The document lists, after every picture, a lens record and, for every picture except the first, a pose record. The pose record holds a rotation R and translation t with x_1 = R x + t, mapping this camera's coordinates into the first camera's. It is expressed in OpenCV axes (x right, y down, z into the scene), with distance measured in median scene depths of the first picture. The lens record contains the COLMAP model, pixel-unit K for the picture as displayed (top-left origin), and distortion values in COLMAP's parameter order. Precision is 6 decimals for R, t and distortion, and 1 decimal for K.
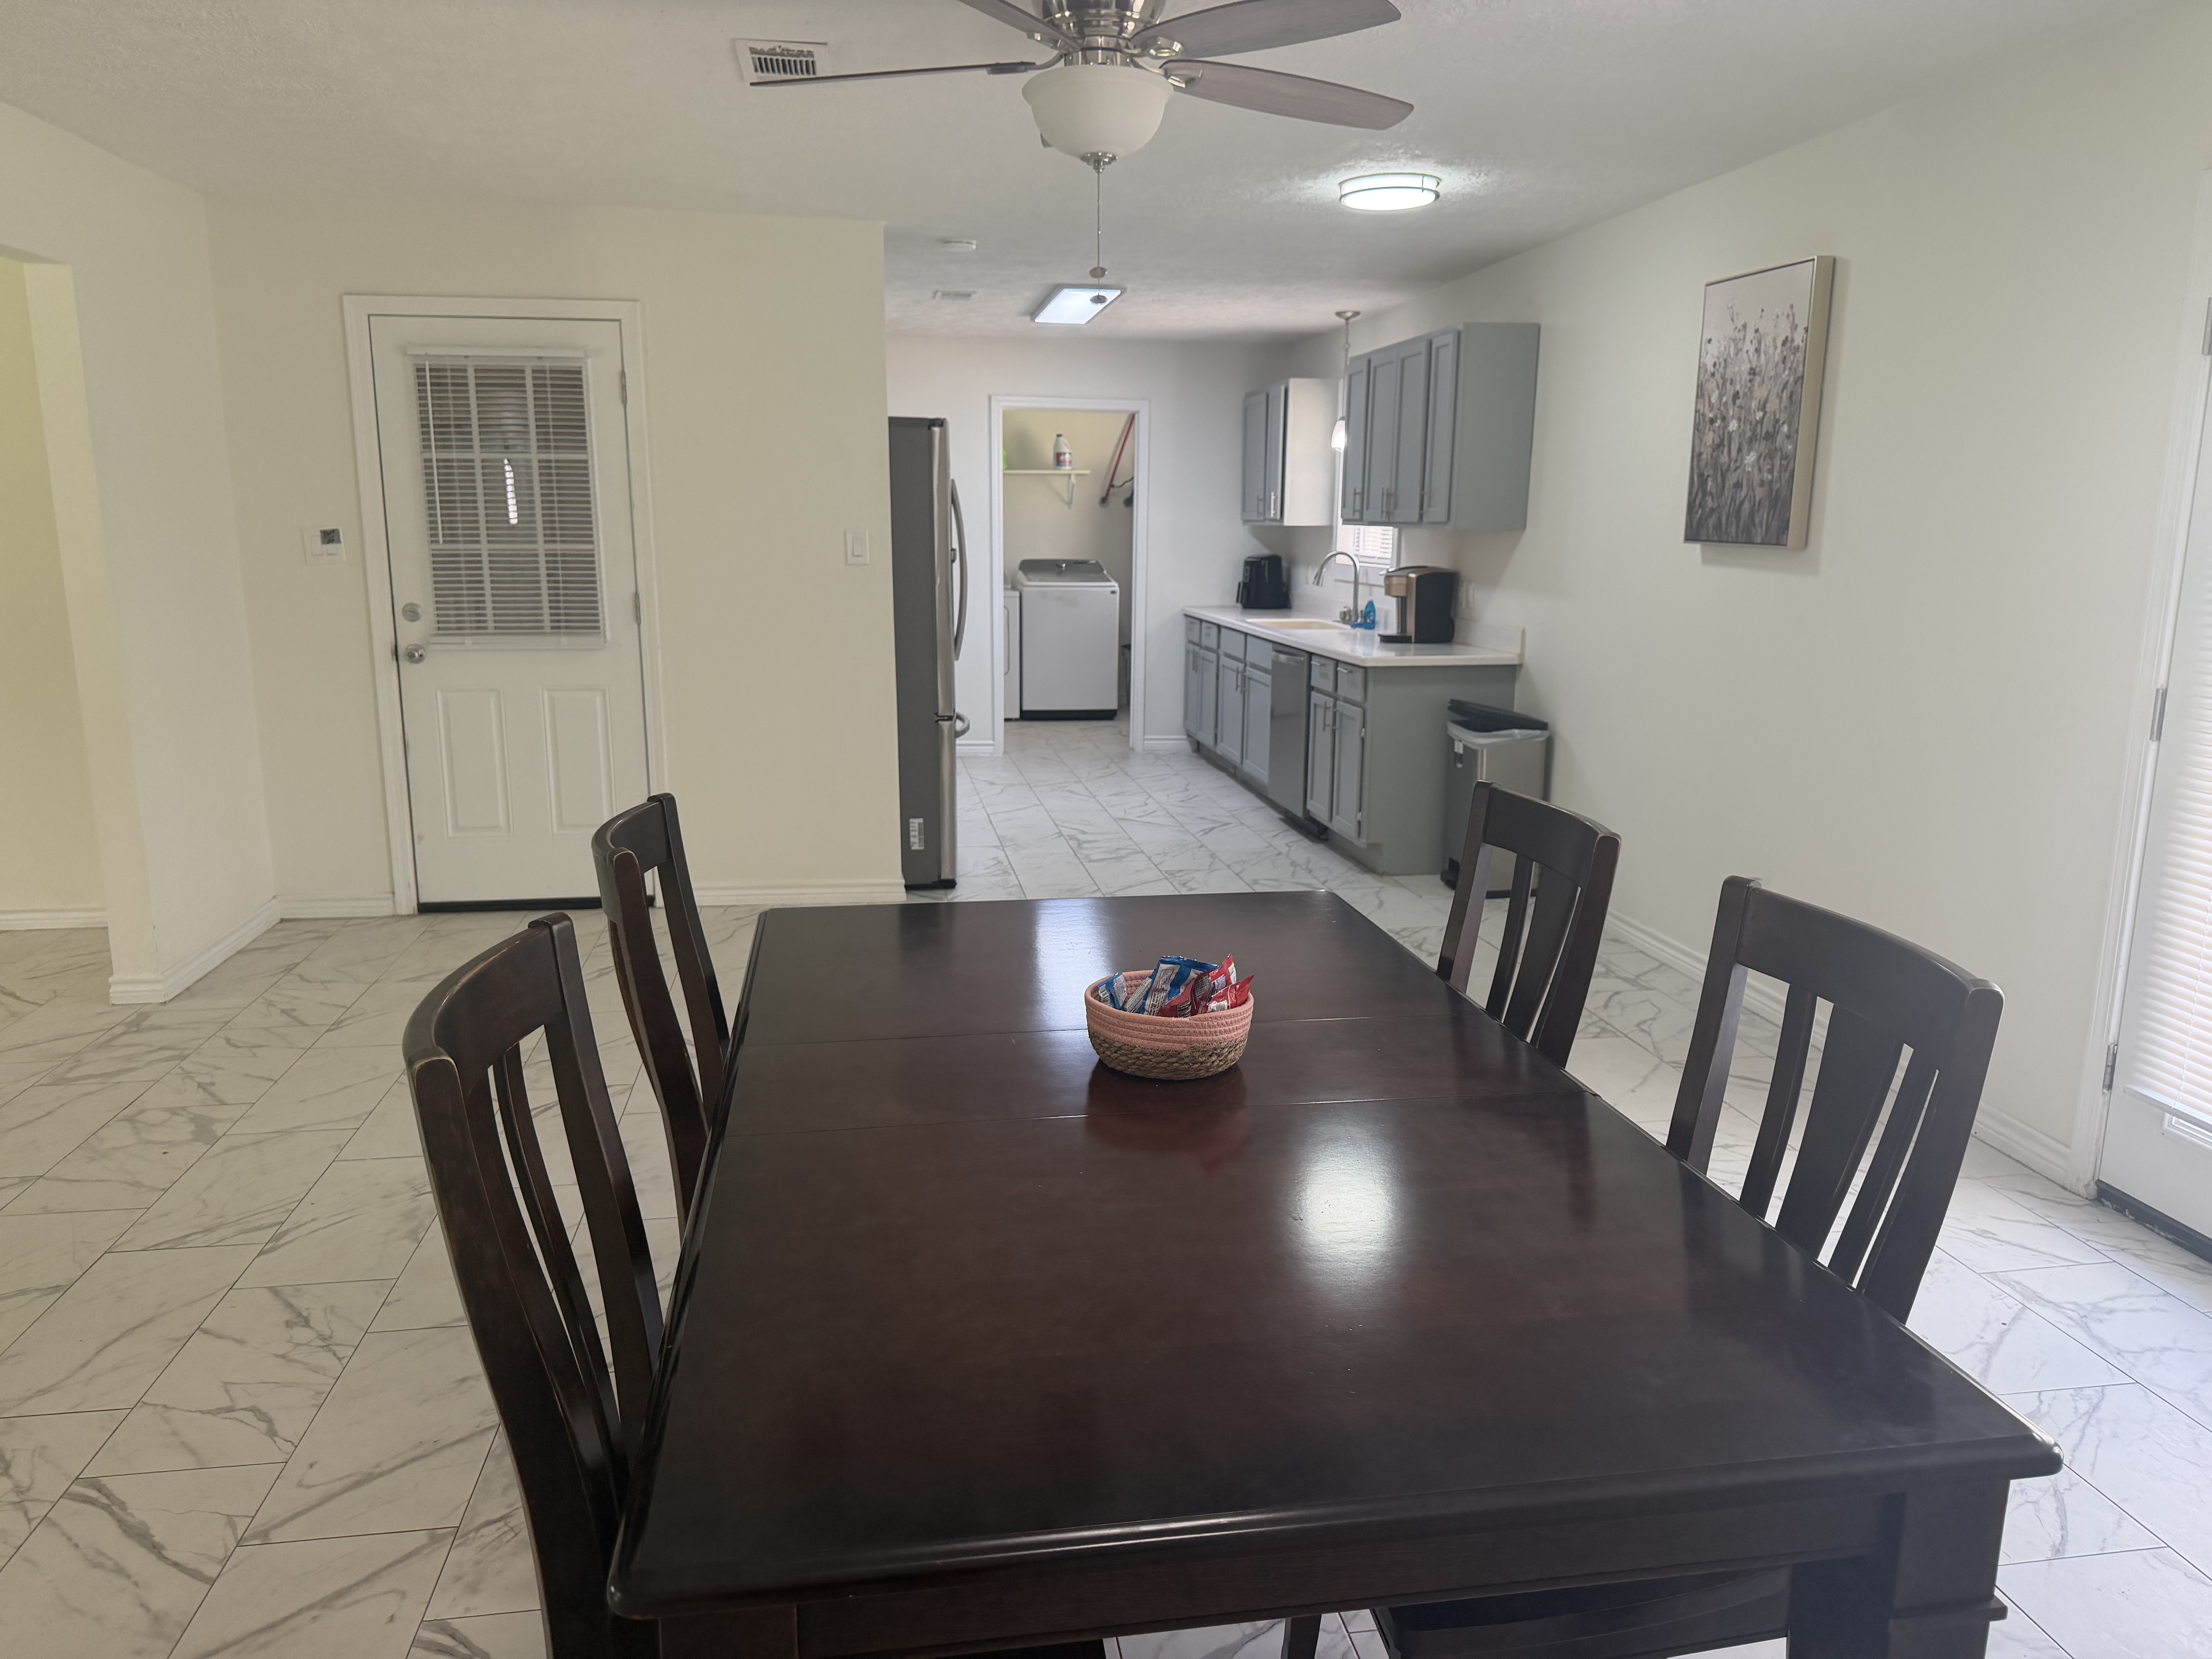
lens RADIAL K [[1548.0, 0, 1106.0], [0, 1548.0, 829.5], [0, 0, 1]] dist [0.069615, -0.195052]
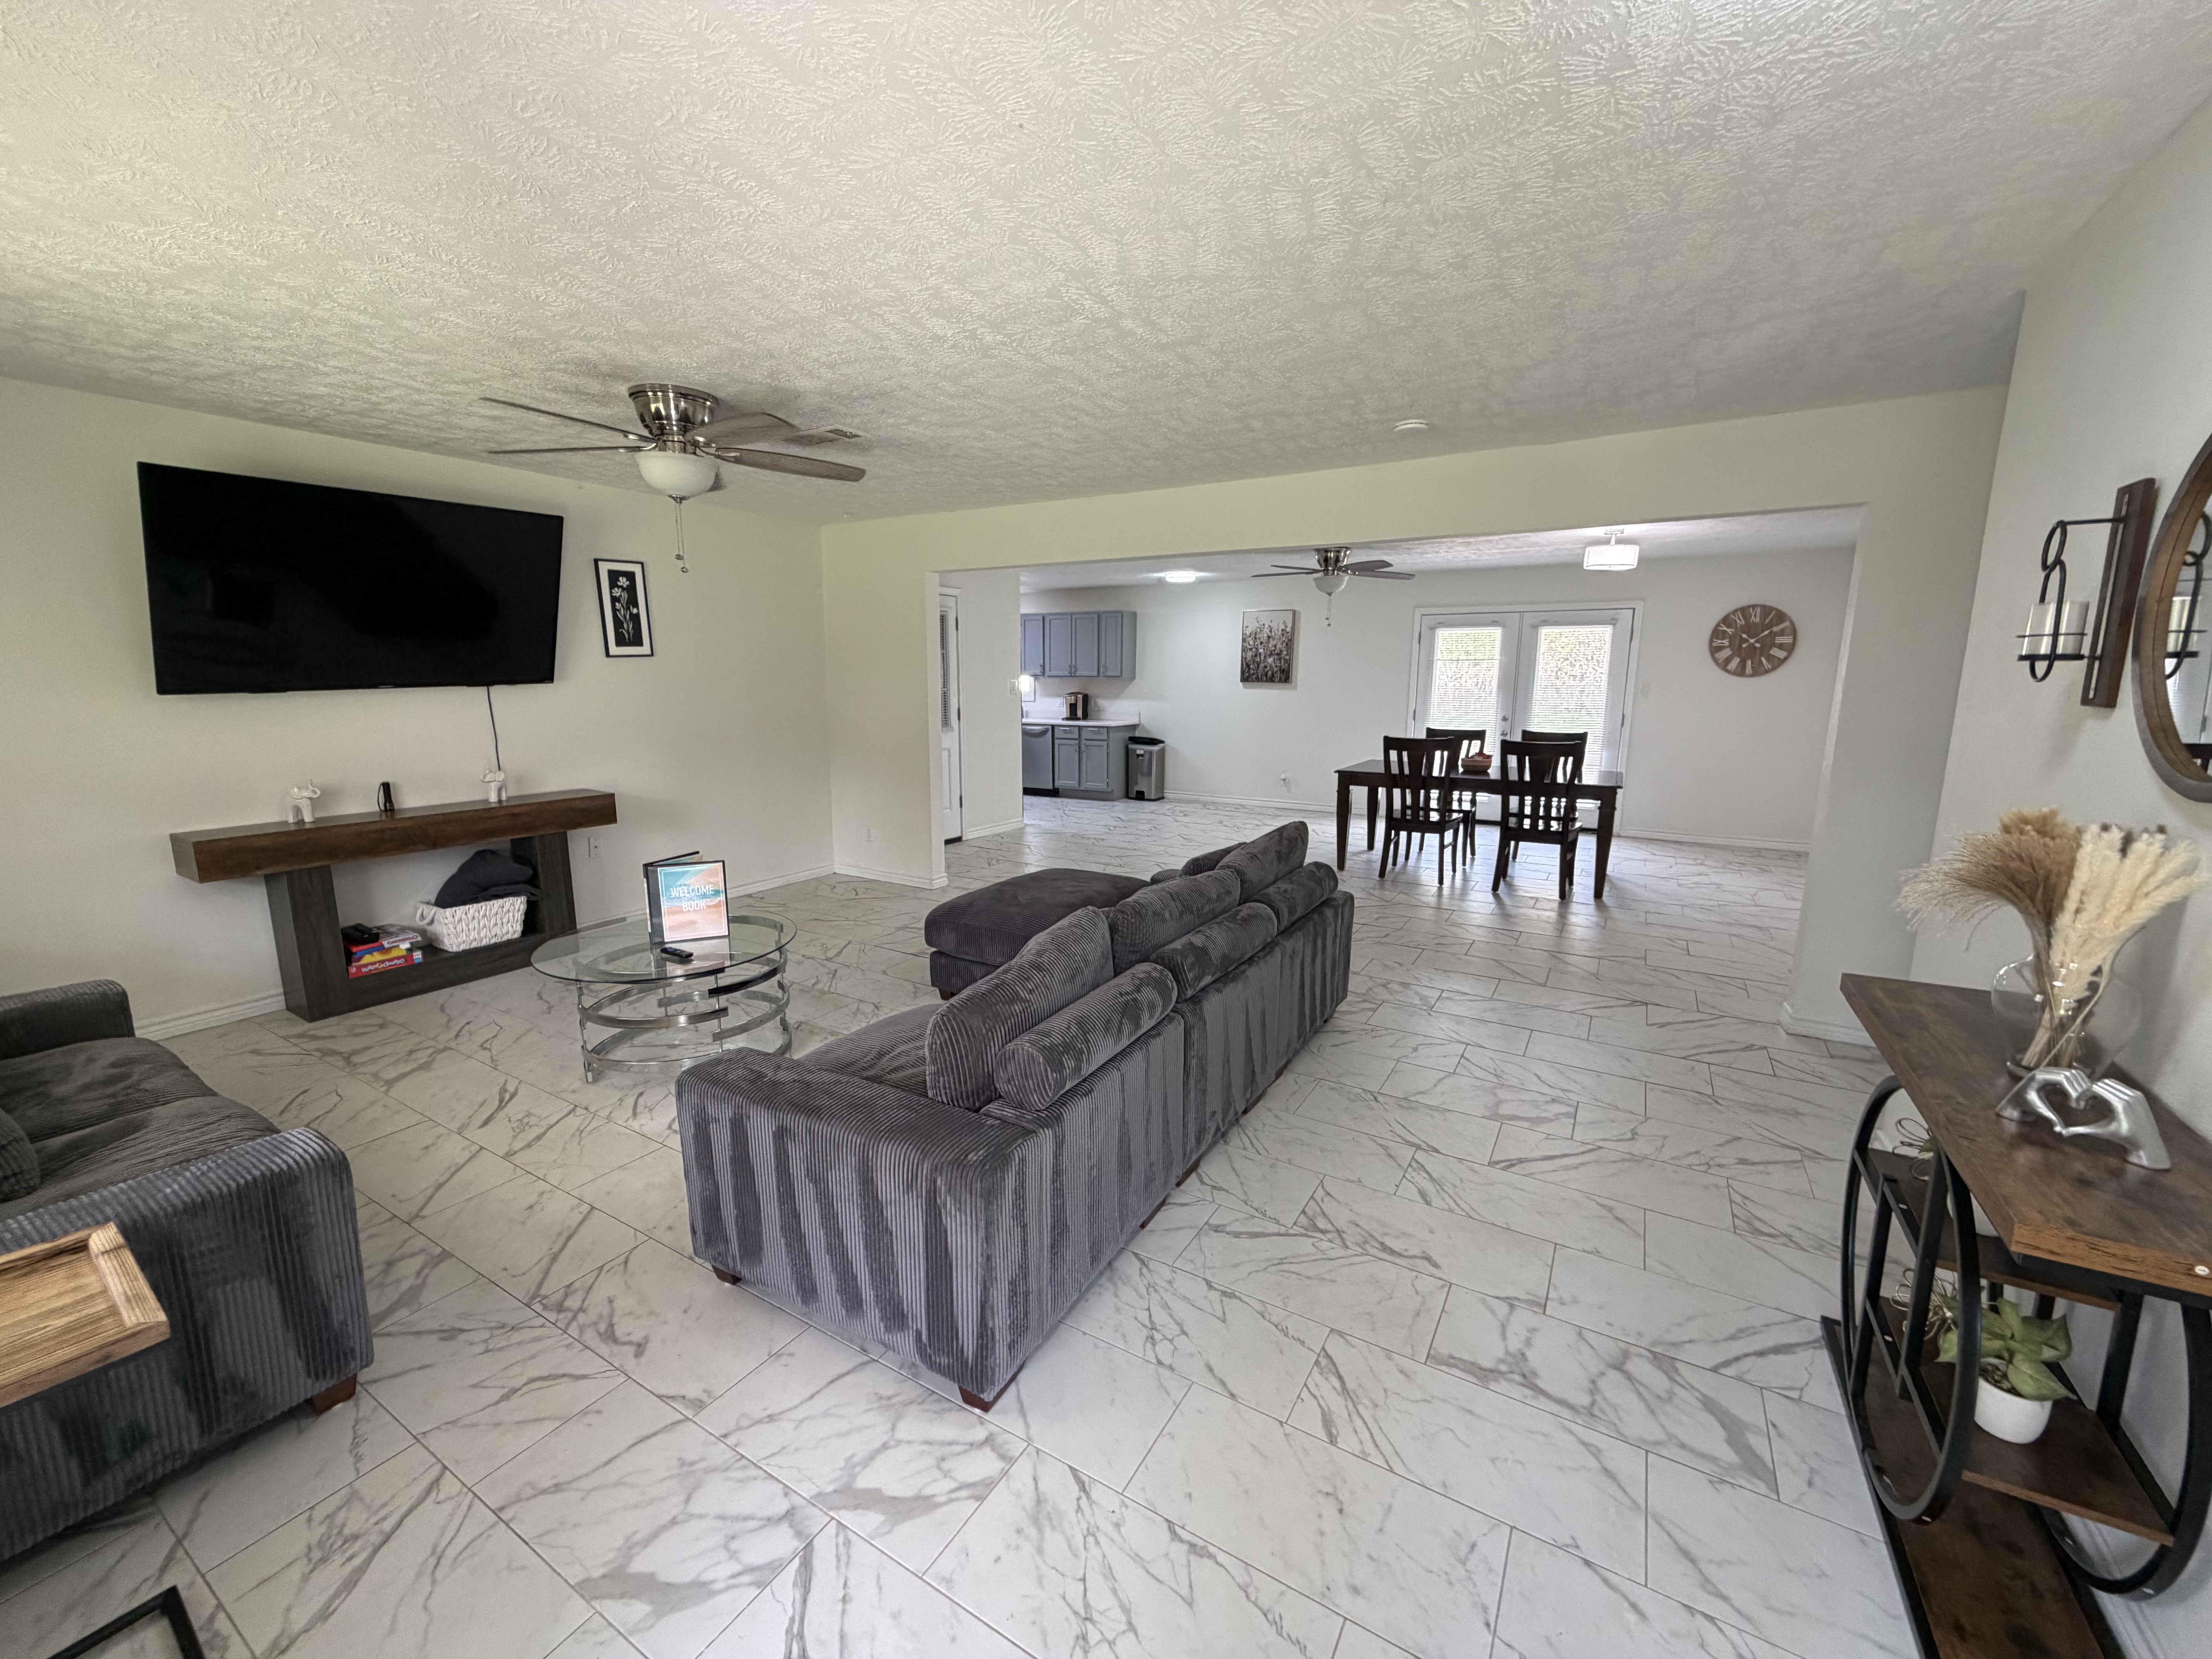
lens RADIAL K [[880.1, 0, 1098.5], [0, 880.1, 819.5], [0, 0, 1]] dist [0.000586, -0.000063]
pose [[0.641727, -0.128788, 0.756042, -1.391410], [0.153317, 0.987443, 0.038071, -0.002020], [-0.751452, 0.091482, 0.653415, -0.037226]]
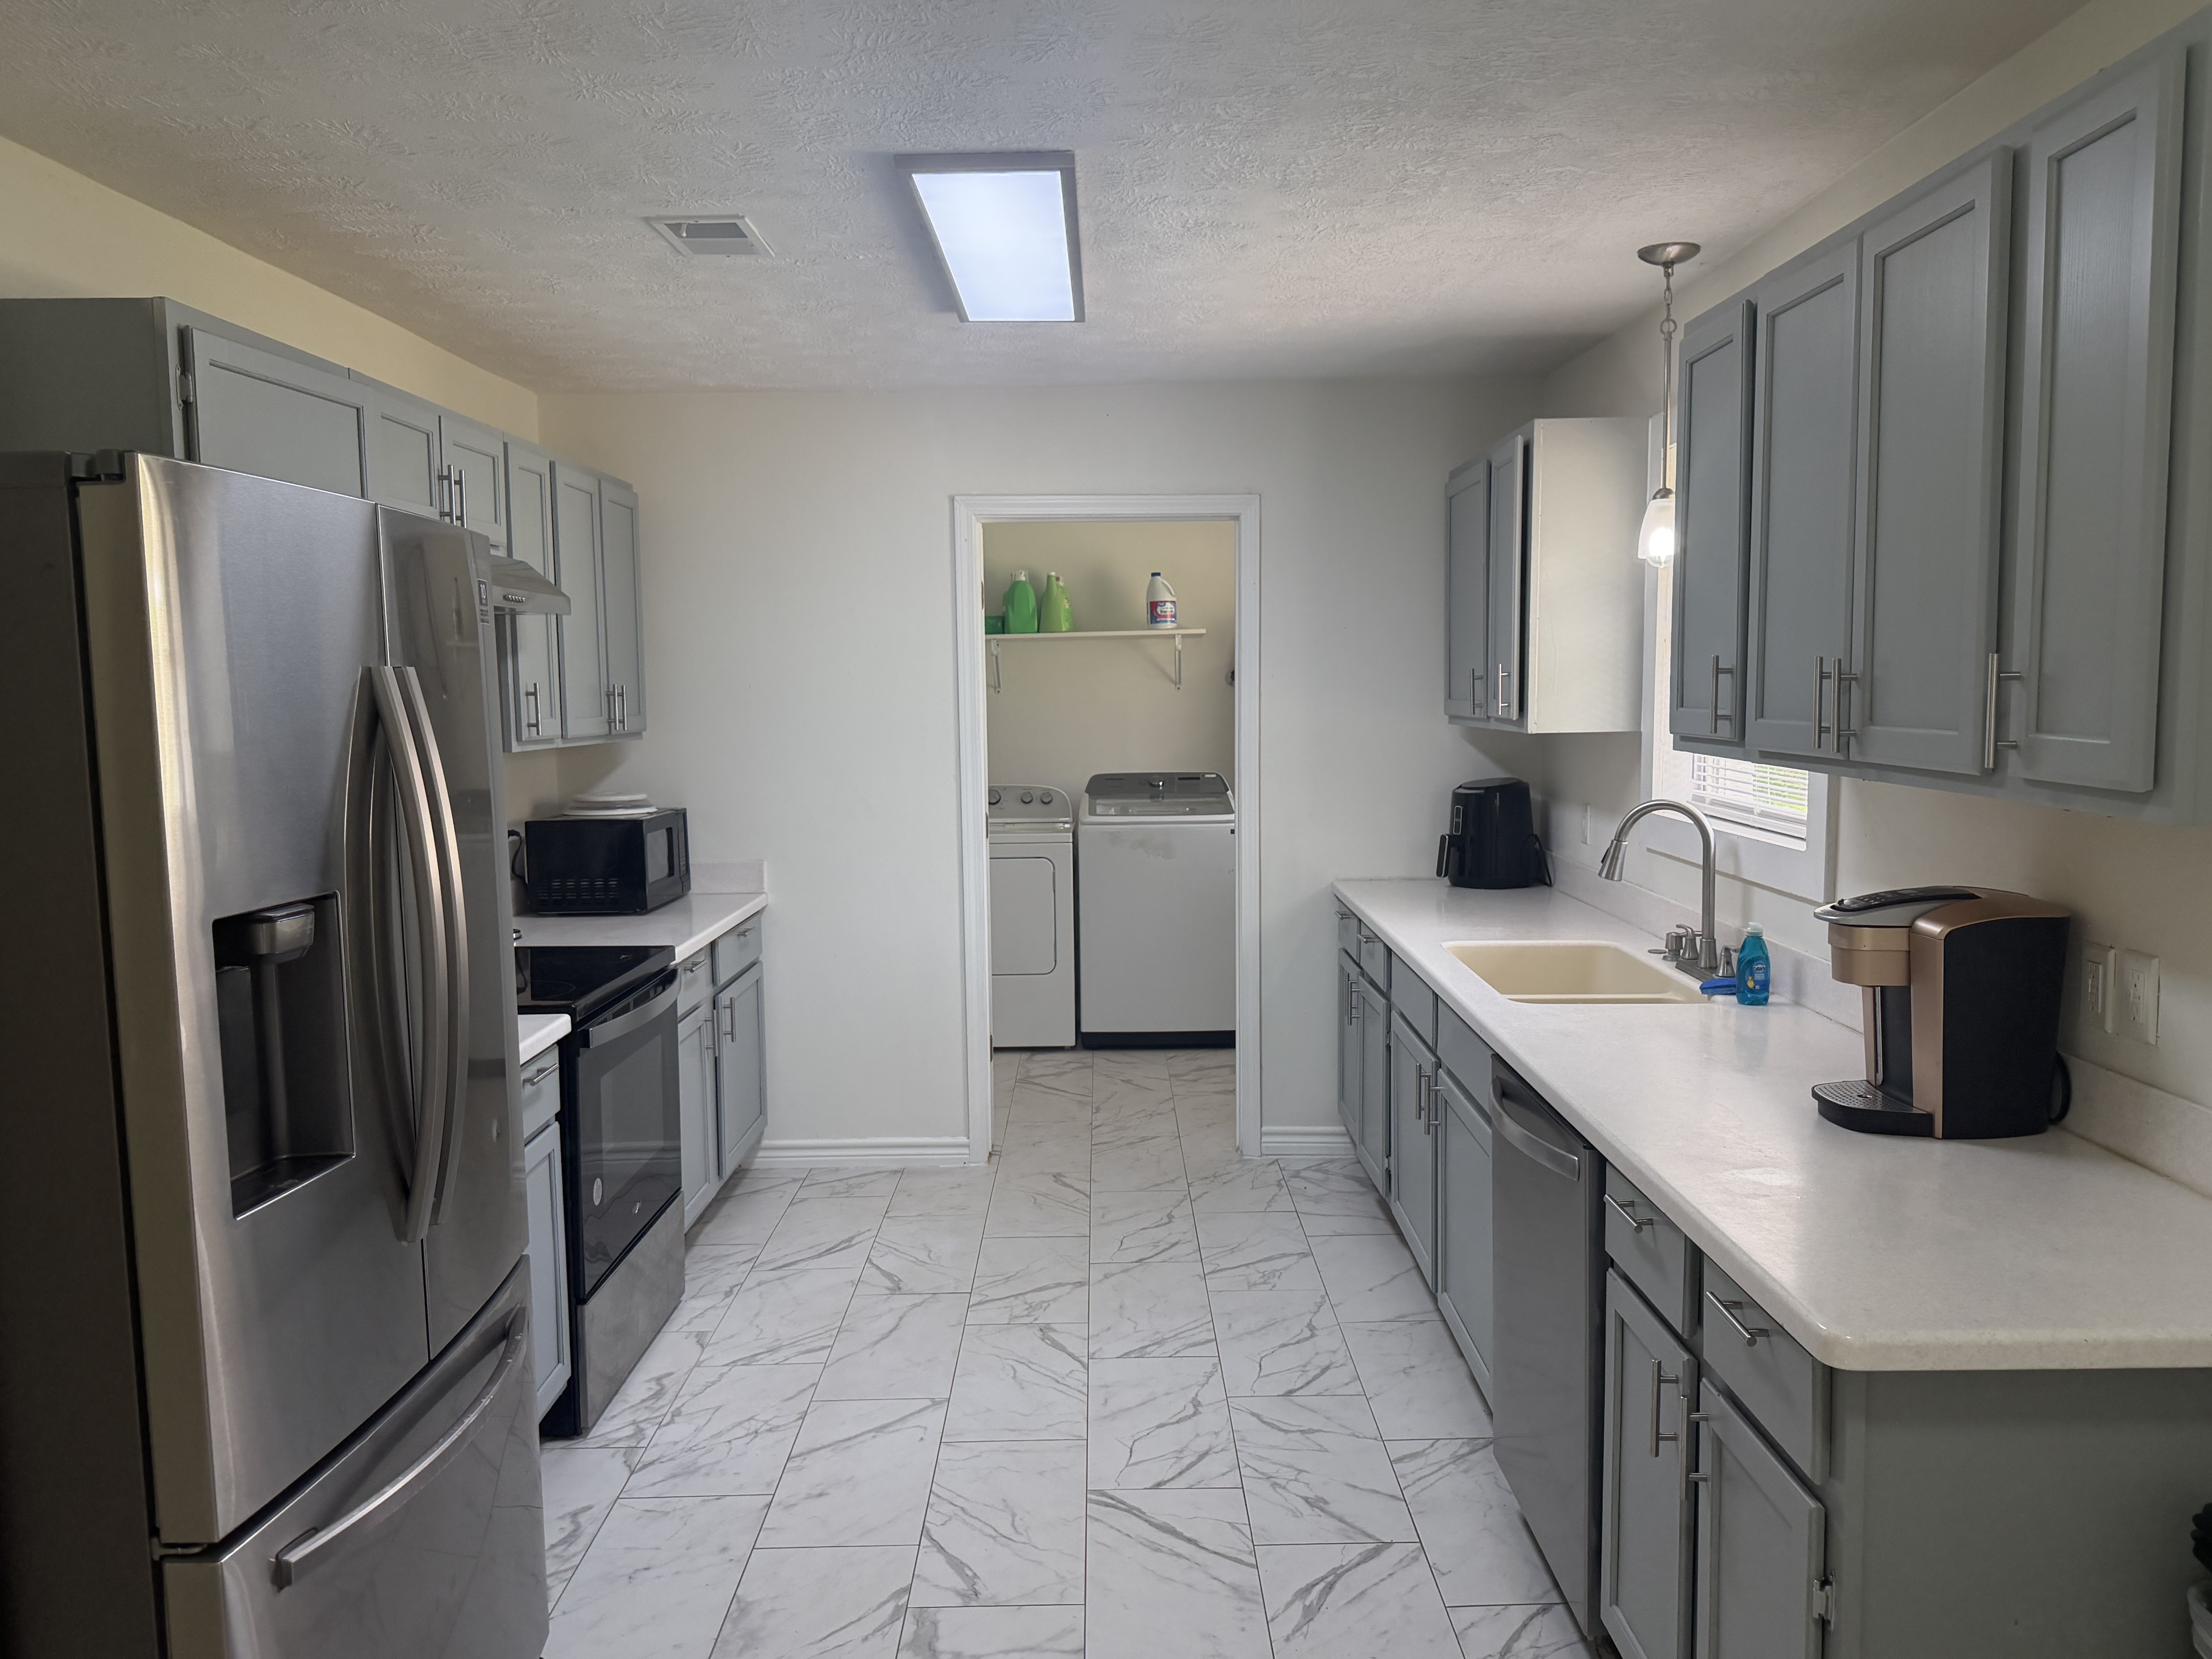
lens RADIAL K [[1617.5, 0, 1072.7], [0, 1617.5, 829.2], [0, 0, 1]] dist [0.105777, -0.171812]
pose [[0.984408, -0.009078, -0.175664, 0.122425], [-0.009293, 0.994588, -0.103477, -0.214055], [0.175653, 0.103496, 0.978997, 0.931095]]
